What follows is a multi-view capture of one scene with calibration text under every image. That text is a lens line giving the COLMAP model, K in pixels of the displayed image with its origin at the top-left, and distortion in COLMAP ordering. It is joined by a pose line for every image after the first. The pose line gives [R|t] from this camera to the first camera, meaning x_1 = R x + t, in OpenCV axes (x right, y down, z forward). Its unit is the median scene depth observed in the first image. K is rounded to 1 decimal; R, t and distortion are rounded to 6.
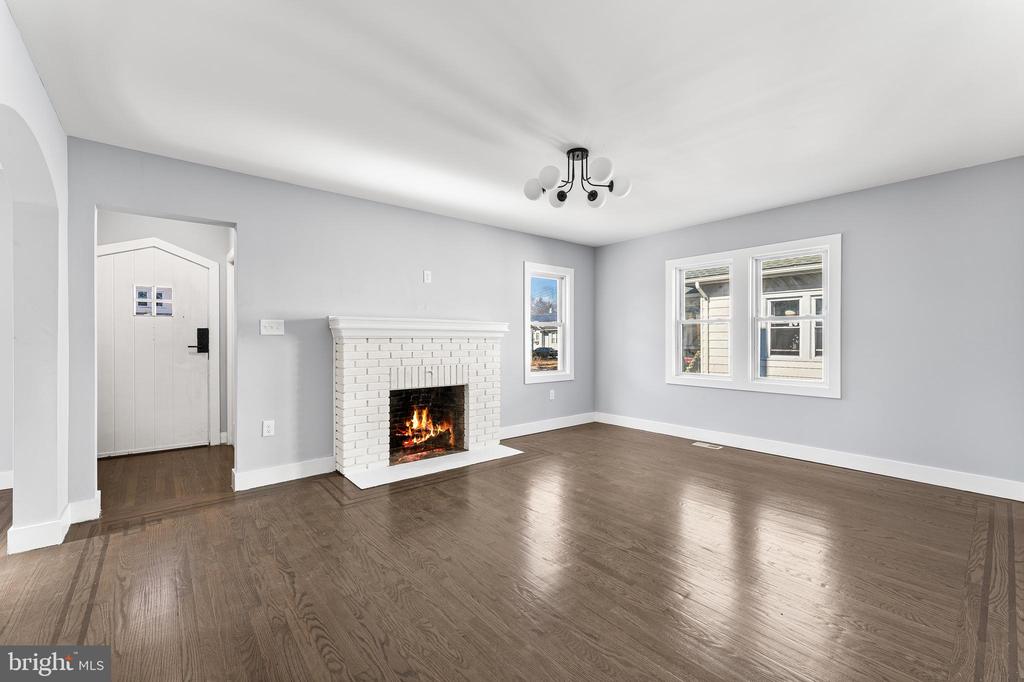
lens RADIAL K [[416.3, 0, 512.0], [0, 416.3, 341.0], [0, 0, 1]] dist [-0.000730, -0.000053]
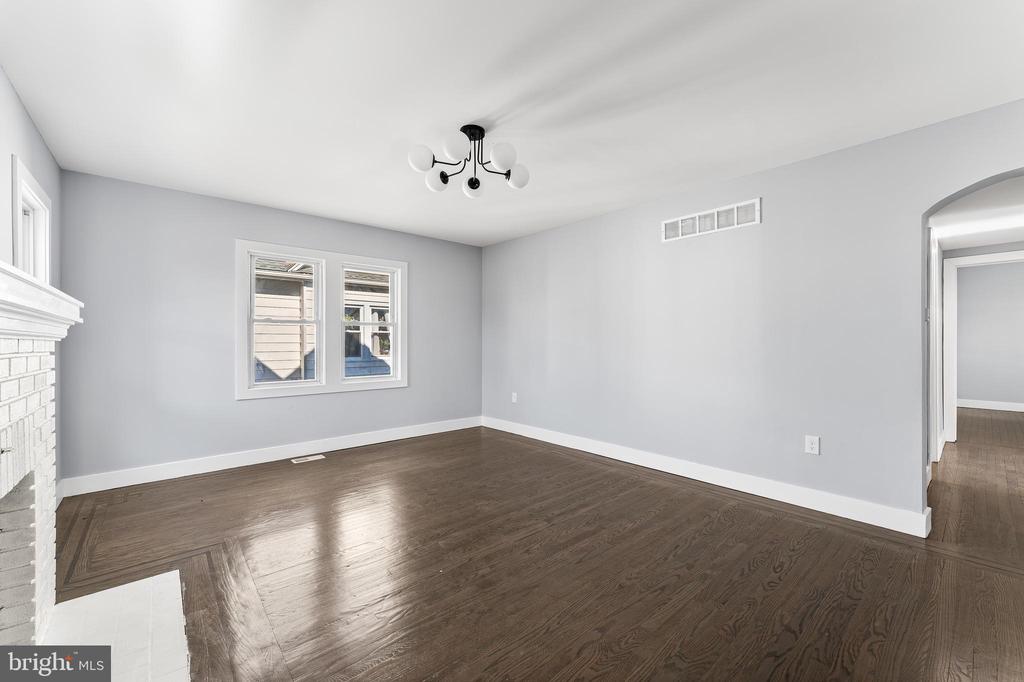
lens RADIAL K [[409.7, 0, 512.0], [0, 409.7, 341.0], [0, 0, 1]] dist [0.000108, 0.000099]
pose [[-0.014100, -0.000468, 0.999900, -0.532021], [0.004173, 0.999991, 0.000527, -0.006045], [-0.999892, 0.004180, -0.014098, 0.688435]]
